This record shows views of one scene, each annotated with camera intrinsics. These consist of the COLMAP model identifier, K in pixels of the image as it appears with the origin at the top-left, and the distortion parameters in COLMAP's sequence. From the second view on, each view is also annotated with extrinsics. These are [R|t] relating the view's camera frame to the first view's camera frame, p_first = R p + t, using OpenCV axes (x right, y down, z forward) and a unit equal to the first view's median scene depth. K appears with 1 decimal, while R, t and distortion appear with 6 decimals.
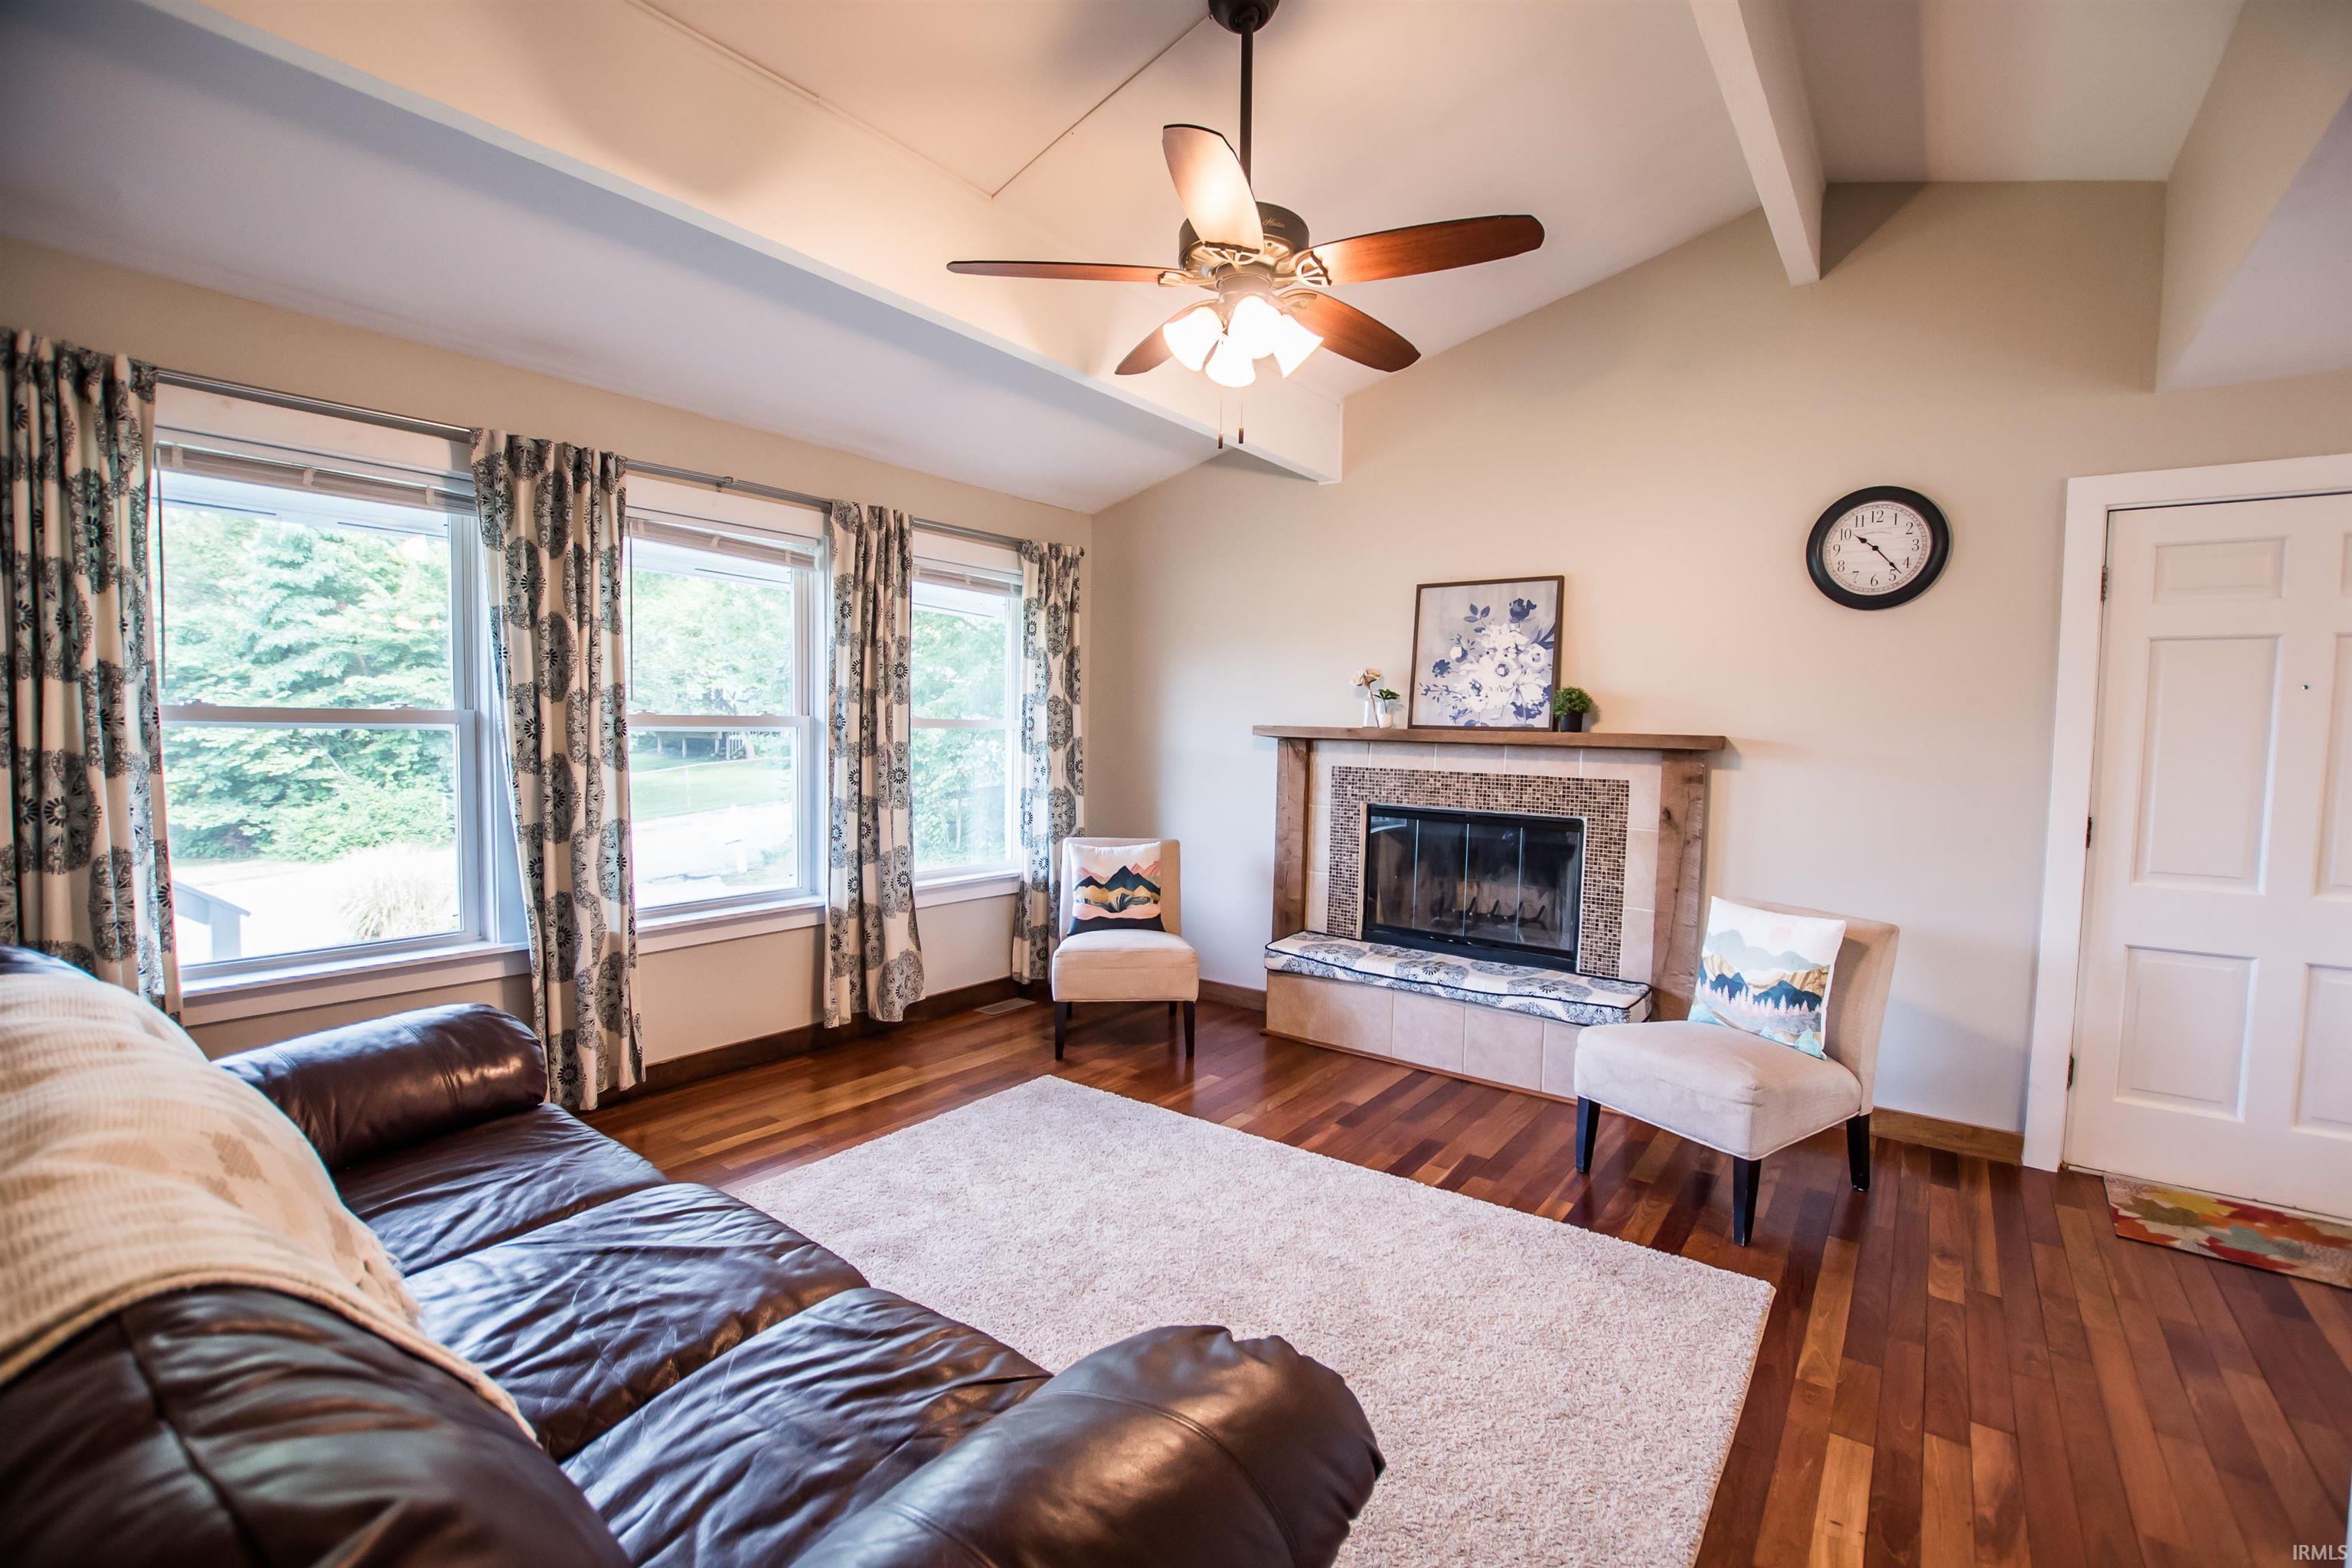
lens RADIAL K [[1037.5, 0, 1198.3], [0, 1037.5, 782.9], [0, 0, 1]] dist [-0.026066, 0.000862]
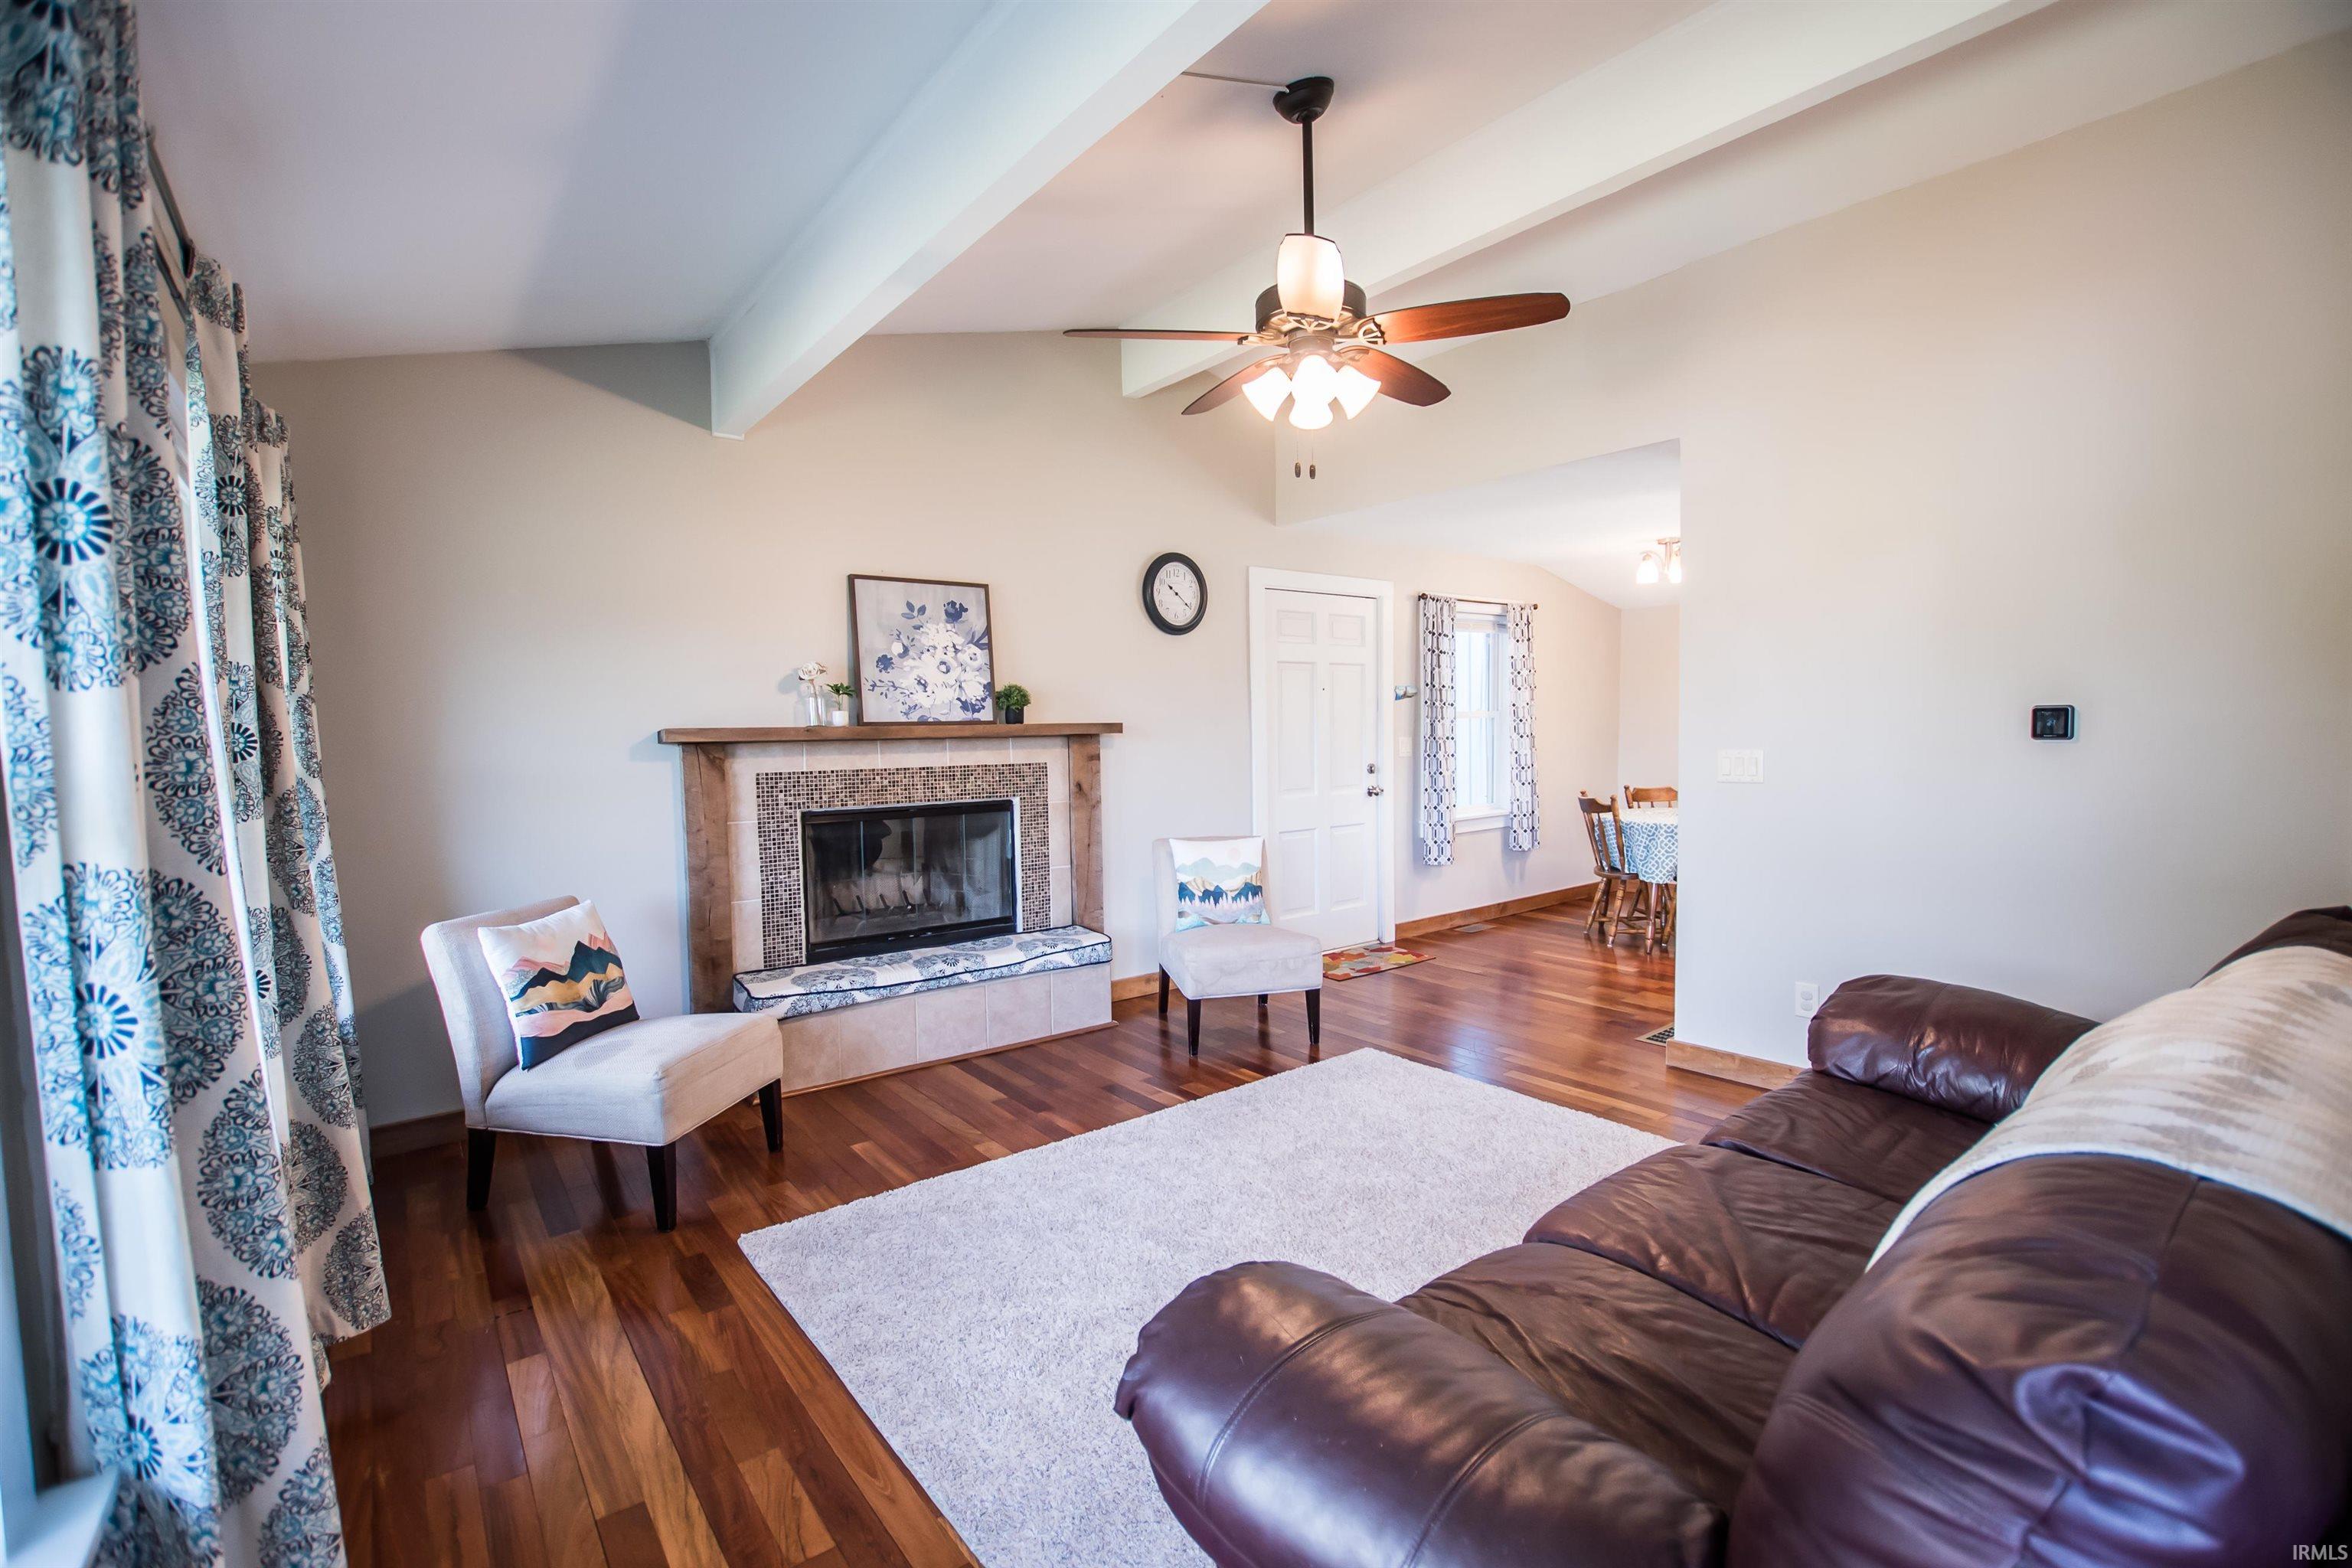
lens RADIAL K [[1037.5, 0, 1198.3], [0, 1037.5, 782.9], [0, 0, 1]] dist [-0.026066, 0.000862]
pose [[0.279921, -0.081380, 0.956568, -0.662030], [0.073709, 0.995281, 0.063104, -0.040043], [-0.957189, 0.052843, 0.284599, 0.465672]]
